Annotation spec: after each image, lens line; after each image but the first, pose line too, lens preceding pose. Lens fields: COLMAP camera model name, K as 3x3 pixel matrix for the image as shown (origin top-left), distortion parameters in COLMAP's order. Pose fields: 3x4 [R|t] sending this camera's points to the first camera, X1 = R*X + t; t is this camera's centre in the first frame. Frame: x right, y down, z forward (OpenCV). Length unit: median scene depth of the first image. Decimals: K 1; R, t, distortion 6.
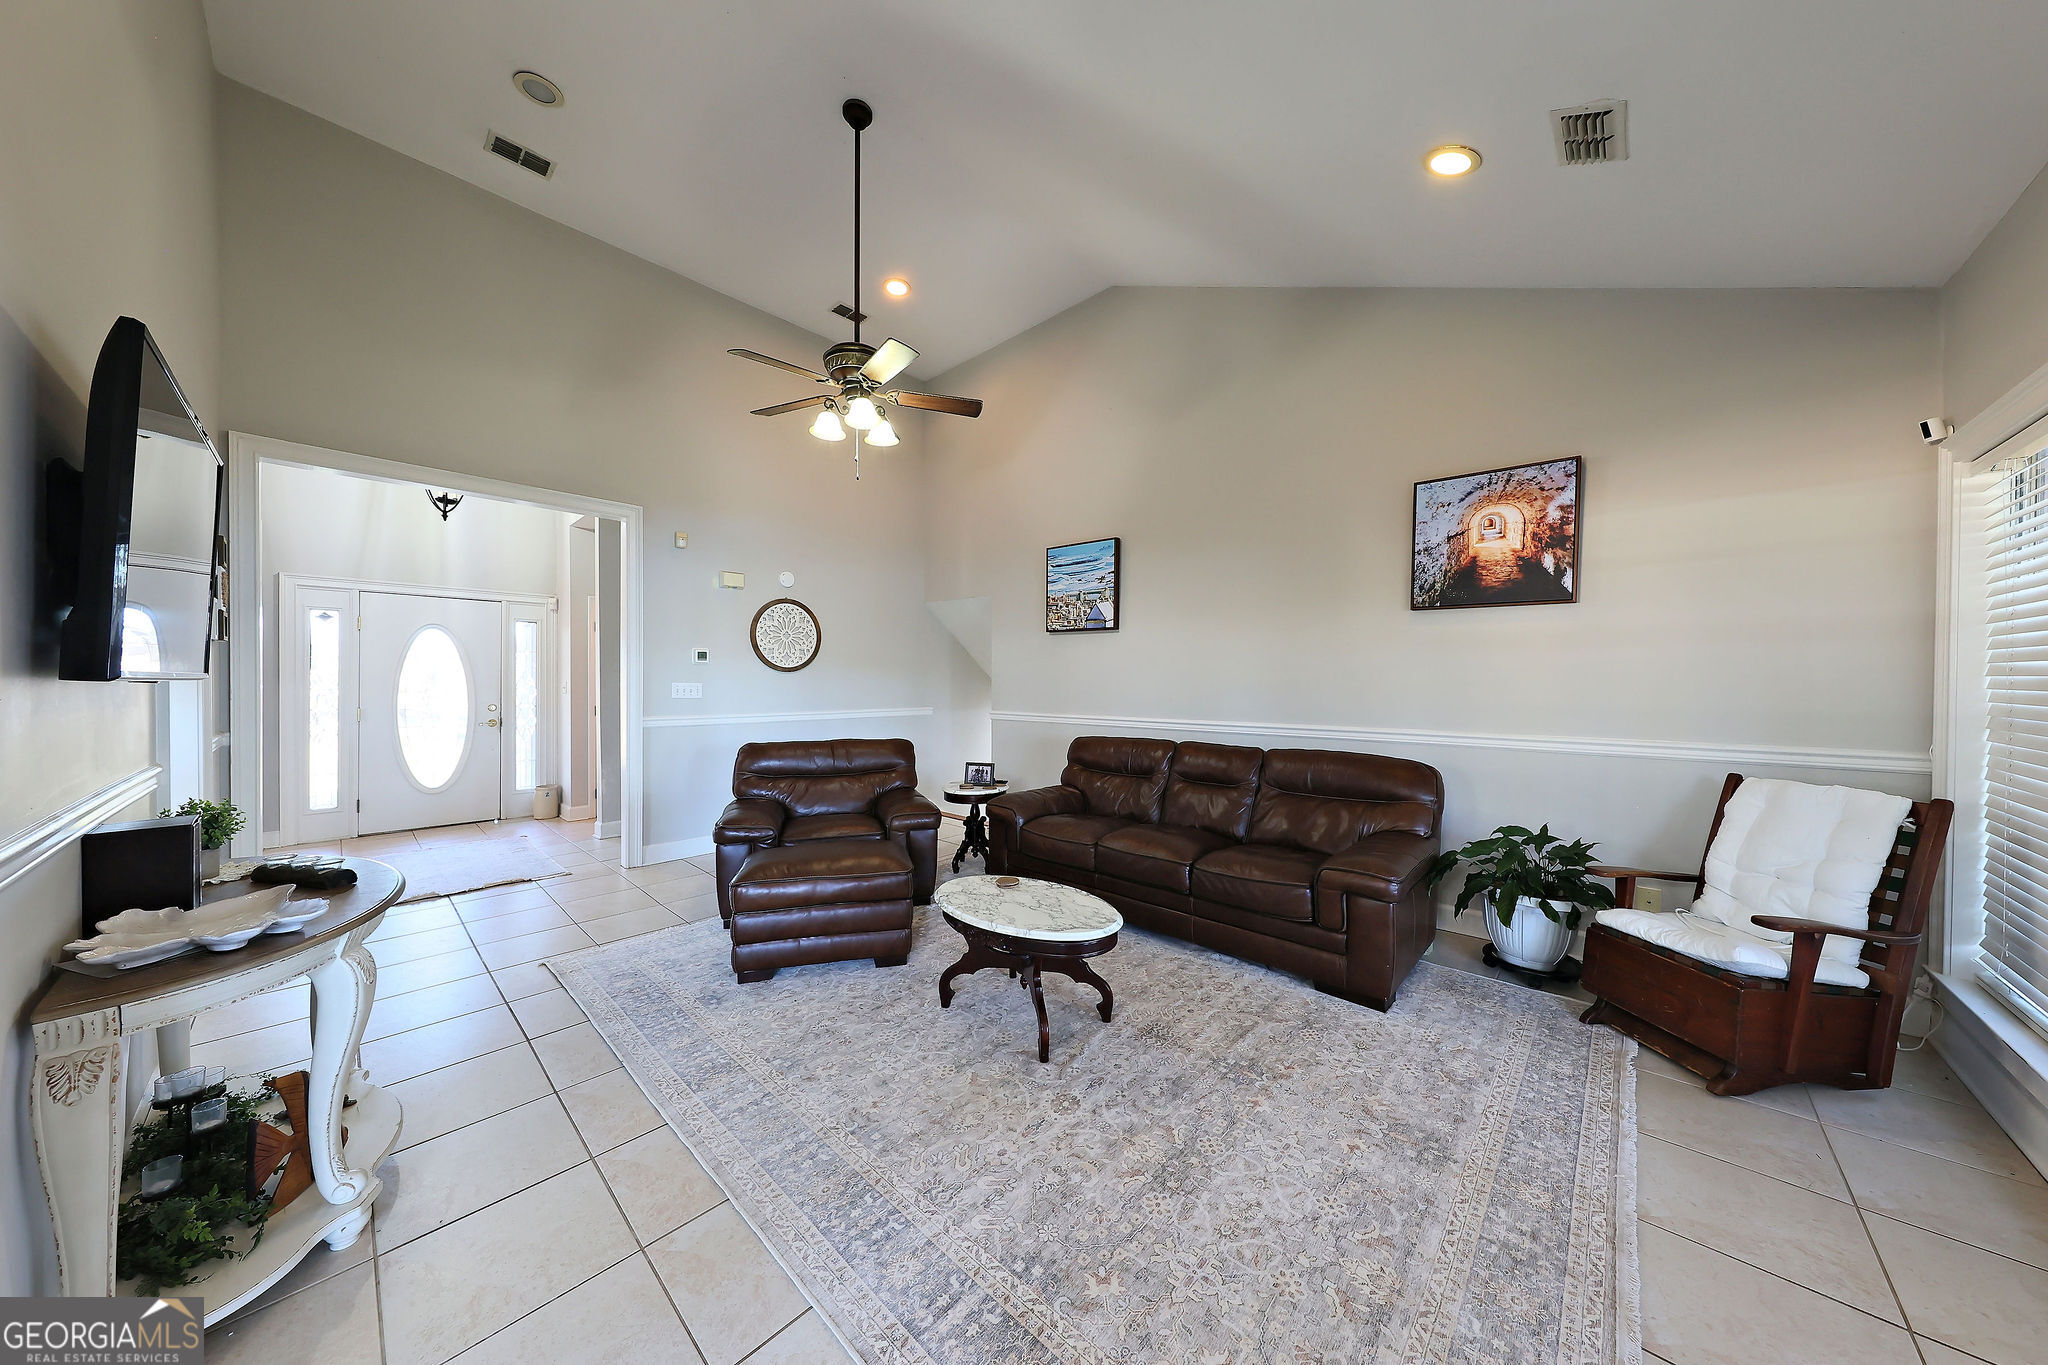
lens RADIAL K [[642.7, 0, 1030.6], [0, 642.7, 685.0], [0, 0, 1]] dist [0.001961, -0.000007]
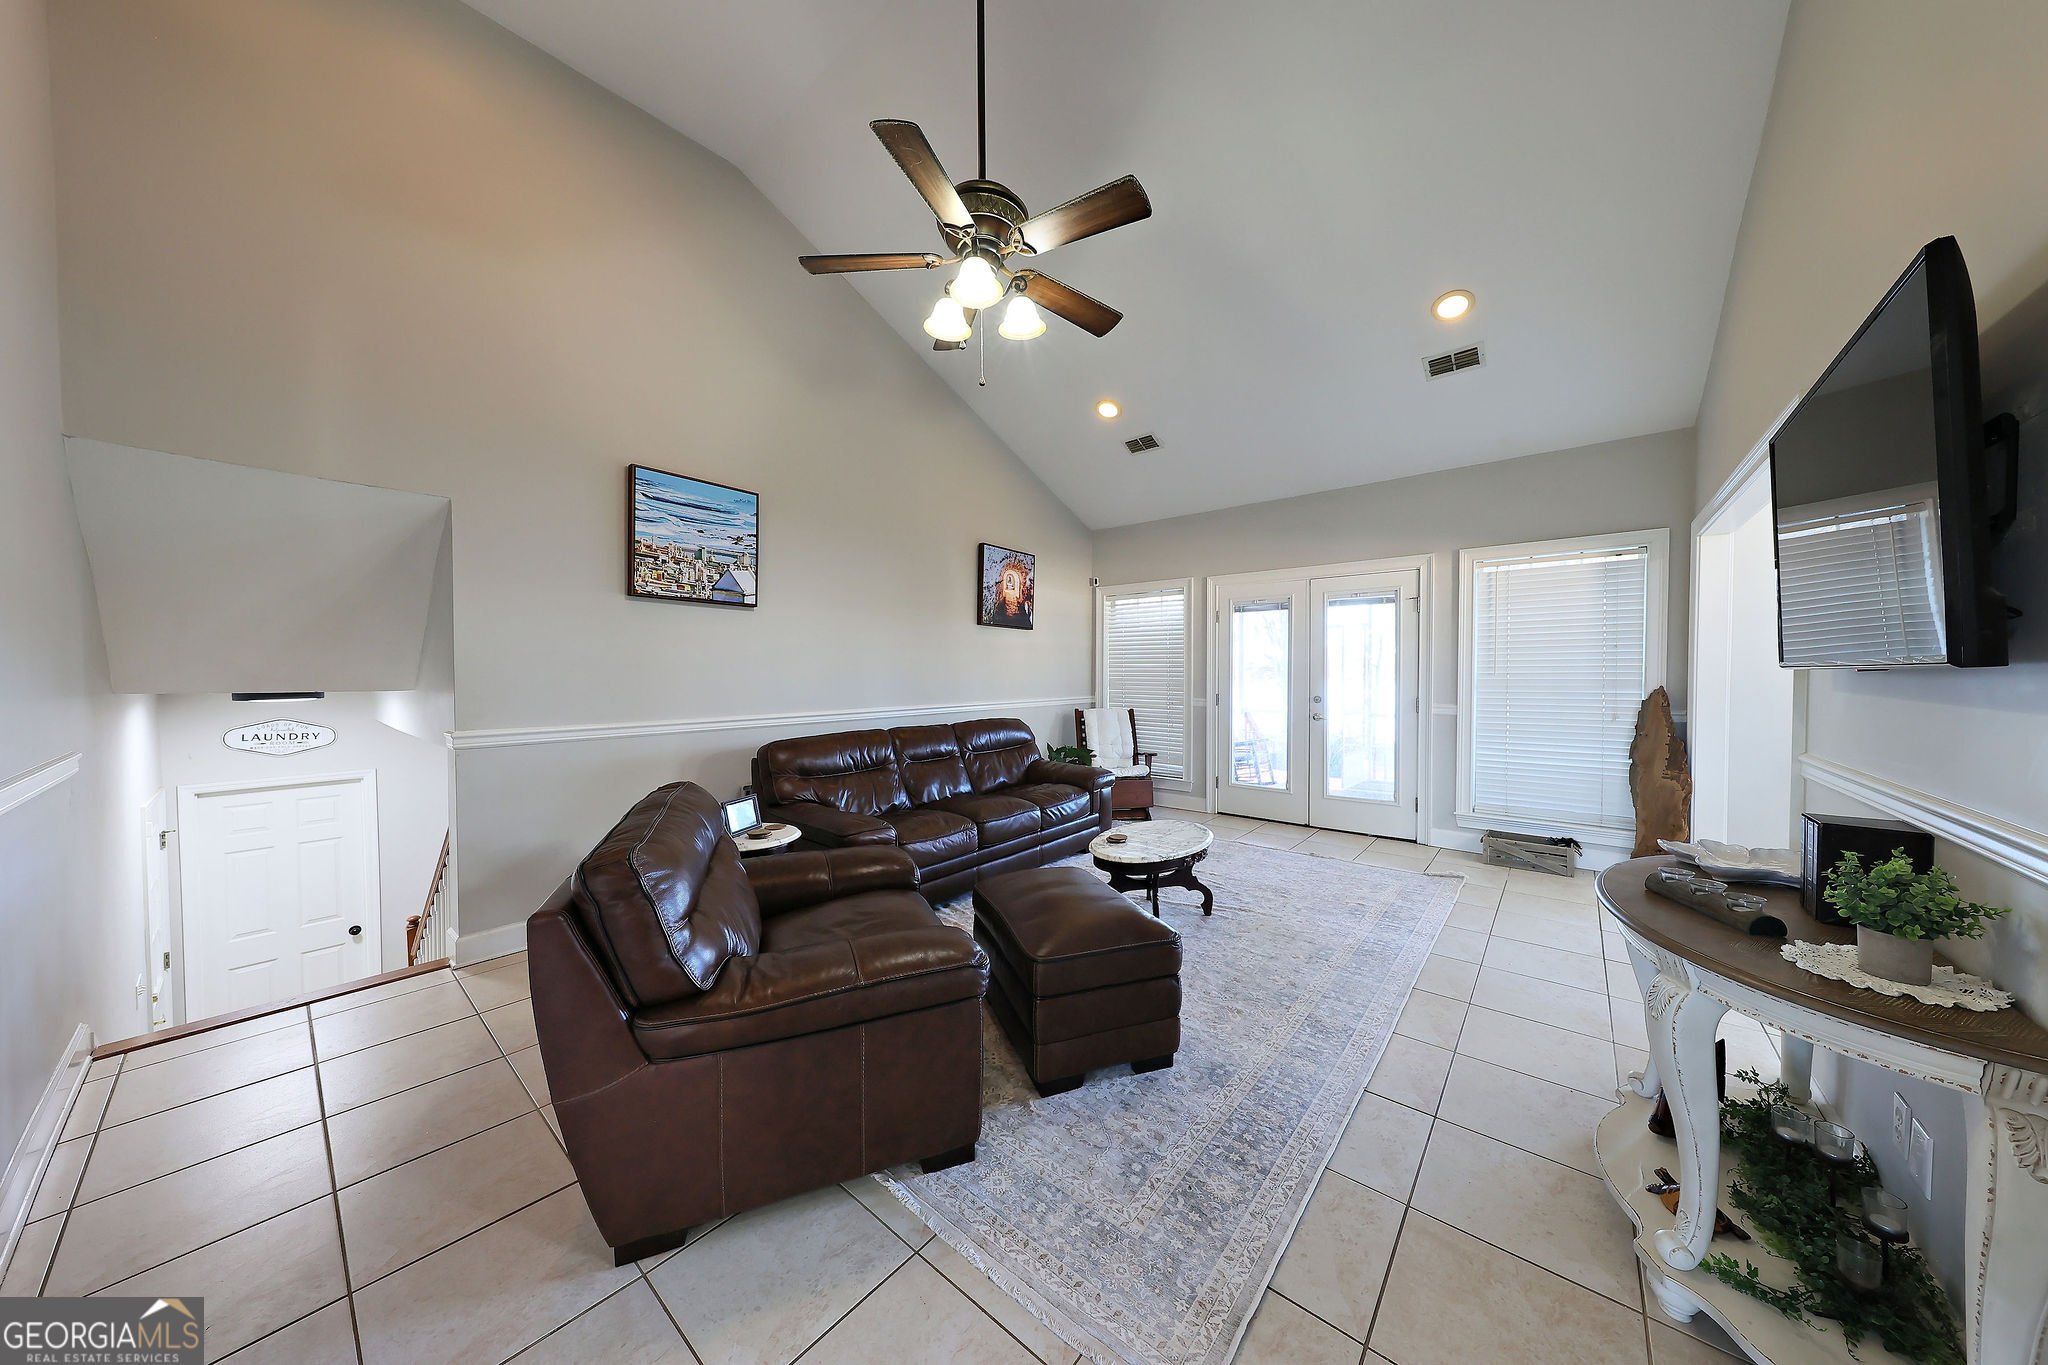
lens RADIAL K [[642.7, 0, 1030.6], [0, 642.7, 685.0], [0, 0, 1]] dist [0.001961, -0.000007]
pose [[-0.045277, -0.022861, 0.998713, -0.686000], [0.008383, 0.999694, 0.023263, -0.004719], [-0.998939, 0.009425, -0.045071, 0.684852]]
